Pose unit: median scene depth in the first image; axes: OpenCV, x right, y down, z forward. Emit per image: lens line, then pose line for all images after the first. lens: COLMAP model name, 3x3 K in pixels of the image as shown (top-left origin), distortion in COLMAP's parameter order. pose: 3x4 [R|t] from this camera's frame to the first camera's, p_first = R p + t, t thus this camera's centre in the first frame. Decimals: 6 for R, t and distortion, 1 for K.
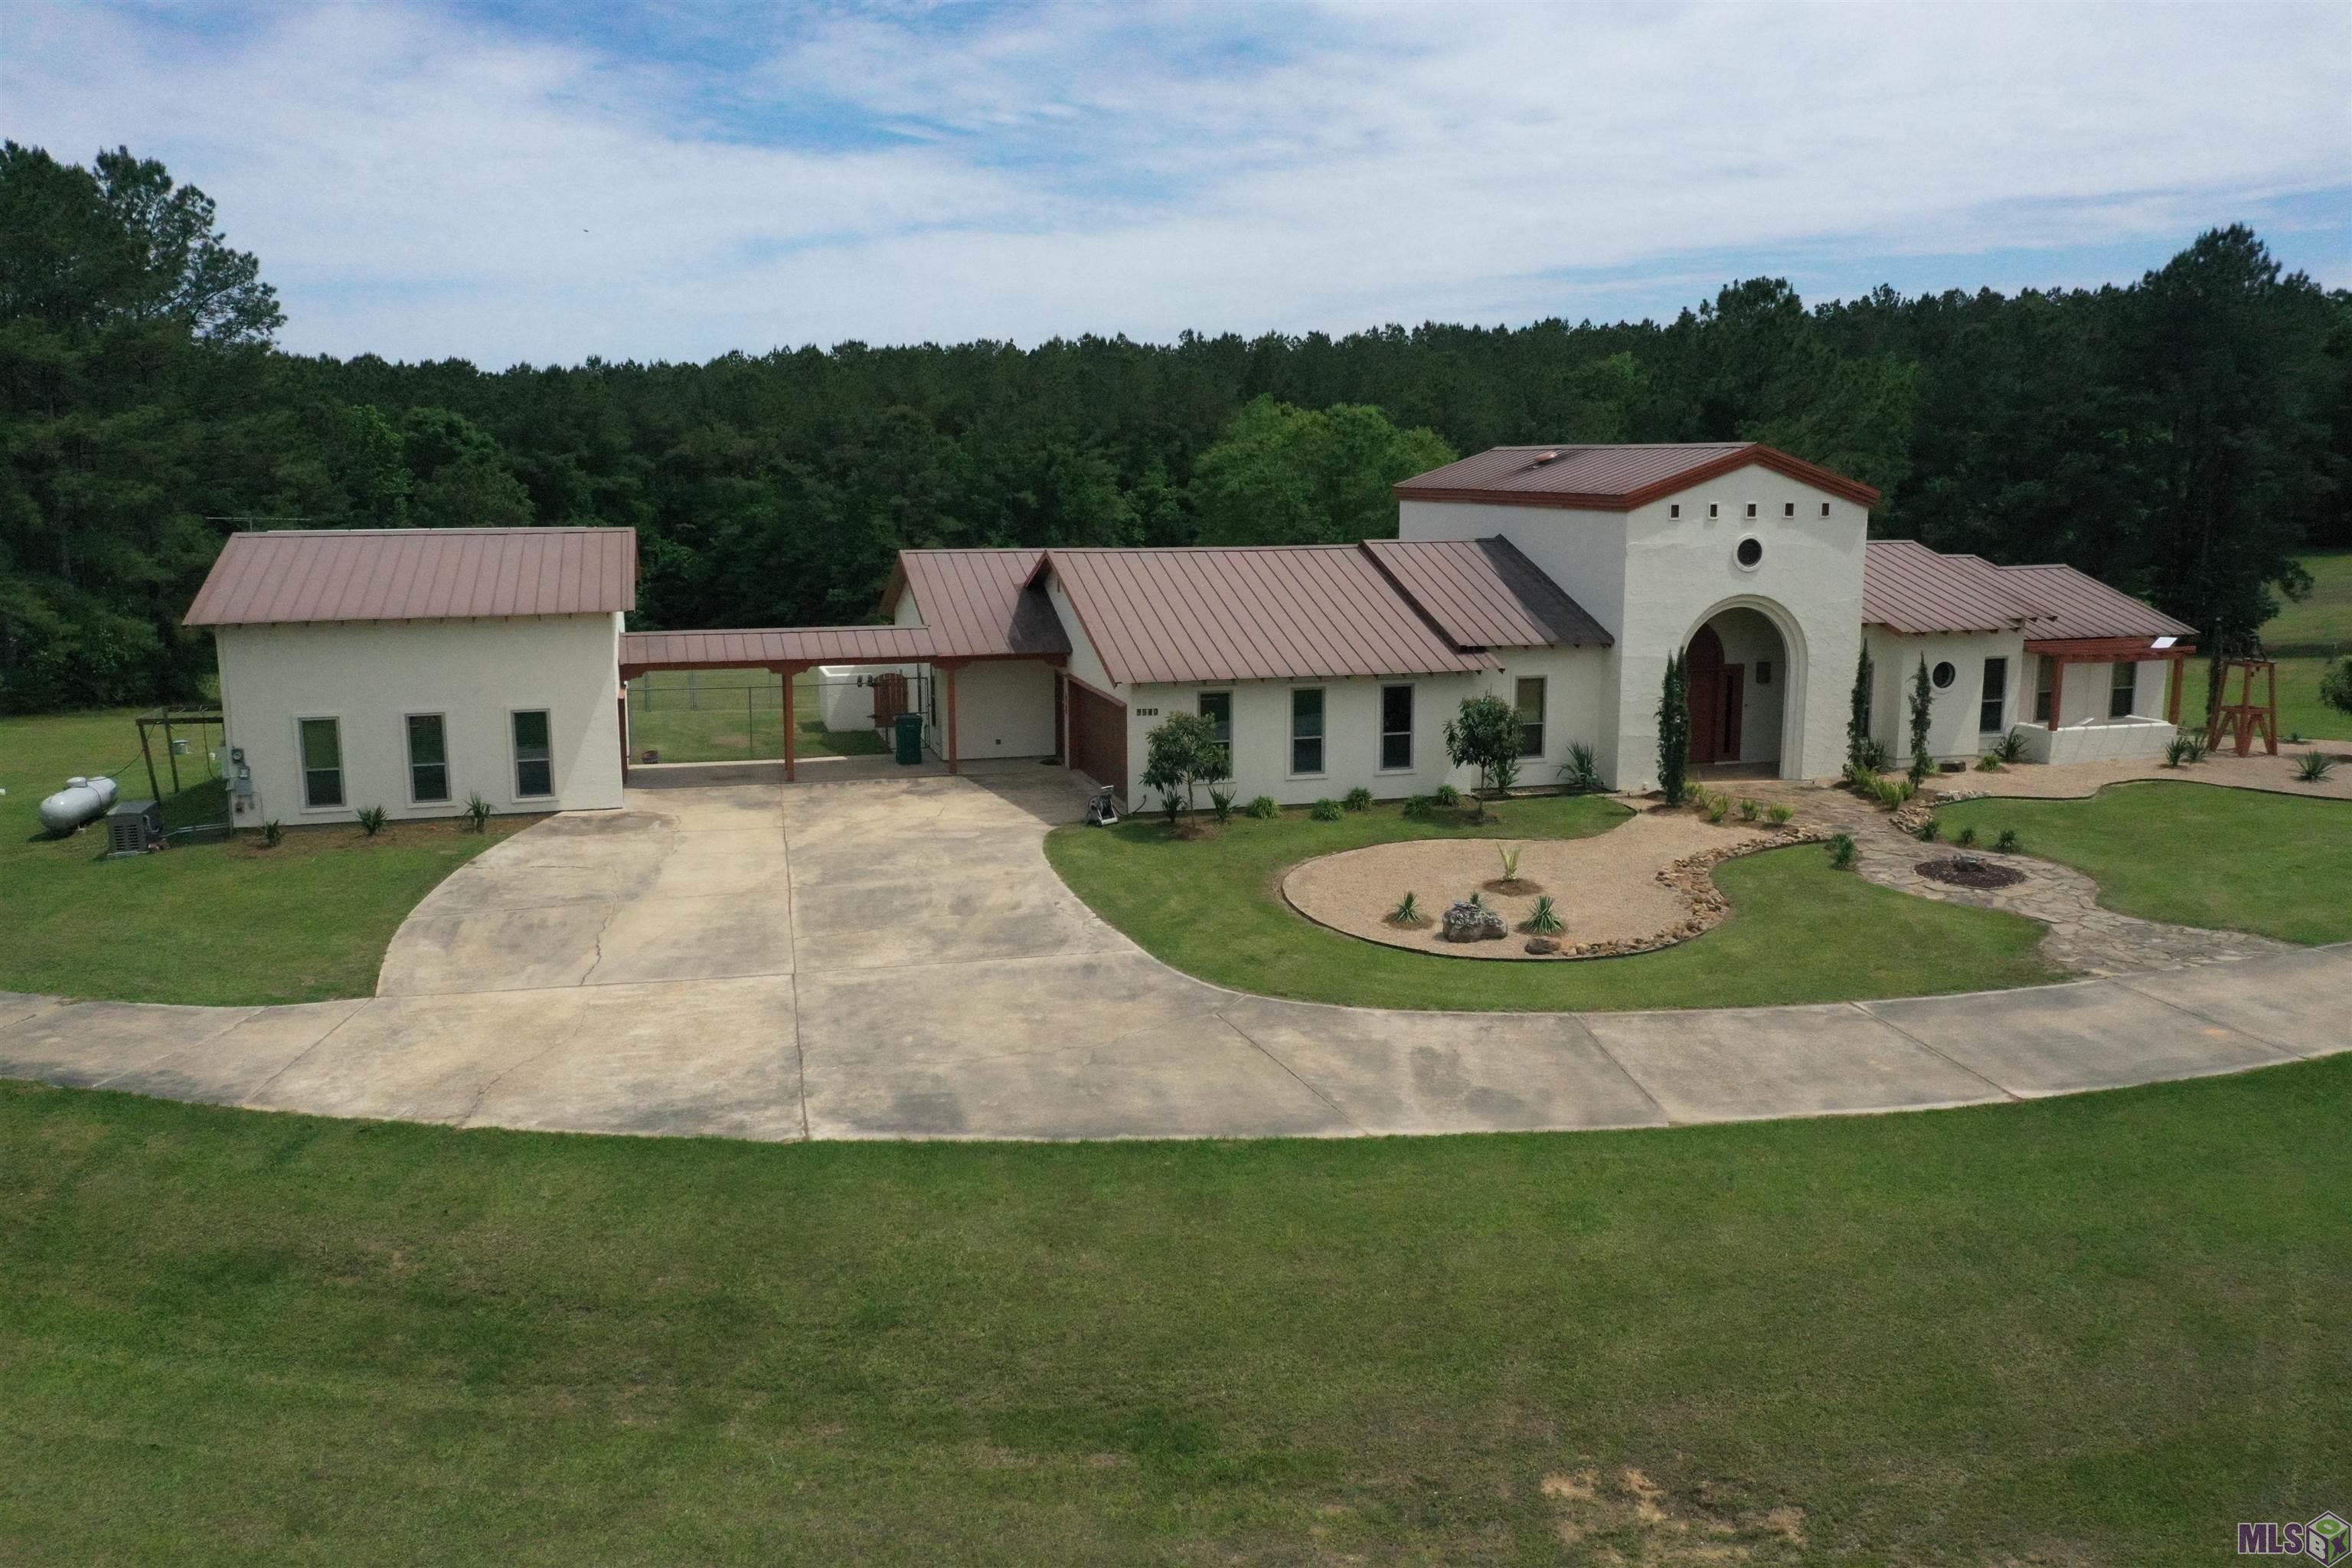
lens RADIAL K [[1818.8, 0, 1173.1], [0, 1818.8, 770.0], [0, 0, 1]] dist [-0.007318, -0.004932]
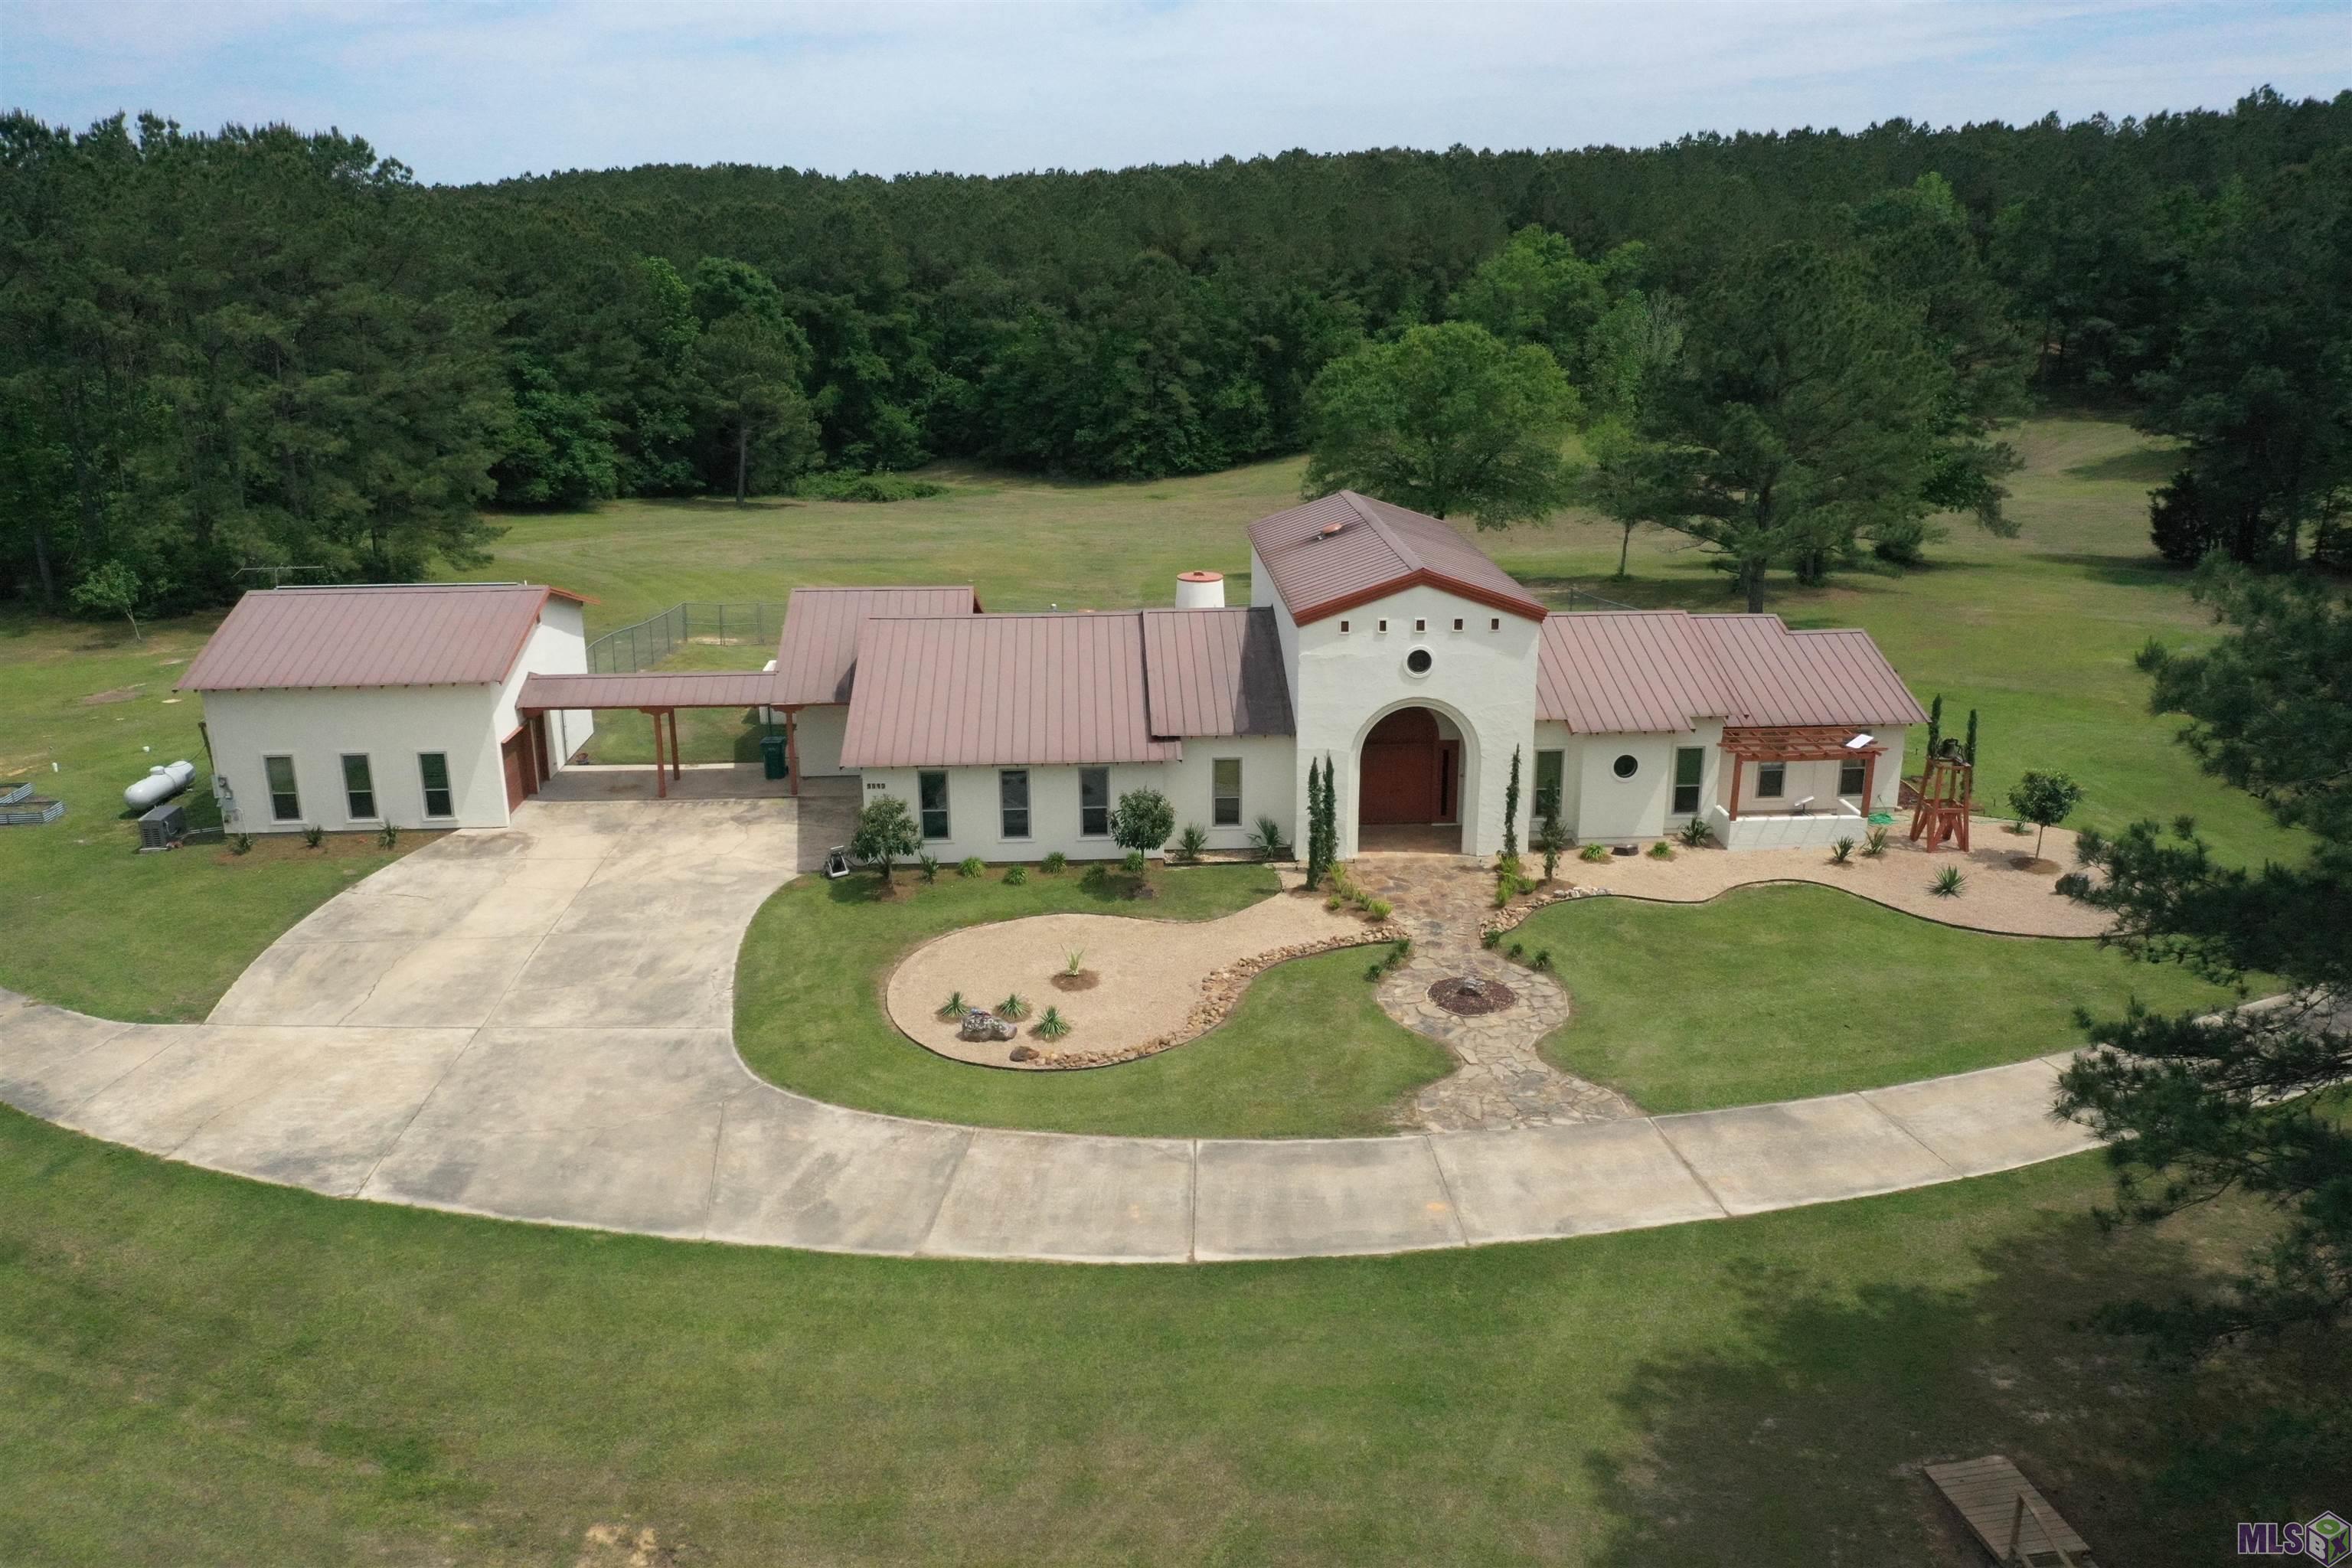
lens RADIAL K [[1818.8, 0, 1173.5], [0, 1818.8, 768.4], [0, 0, 1]] dist [-0.007318, -0.004932]
pose [[0.976338, 0.060545, -0.207600, 0.430776], [-0.033220, 0.990603, 0.132672, -0.210722], [0.213682, -0.122636, 0.969175, -0.142204]]
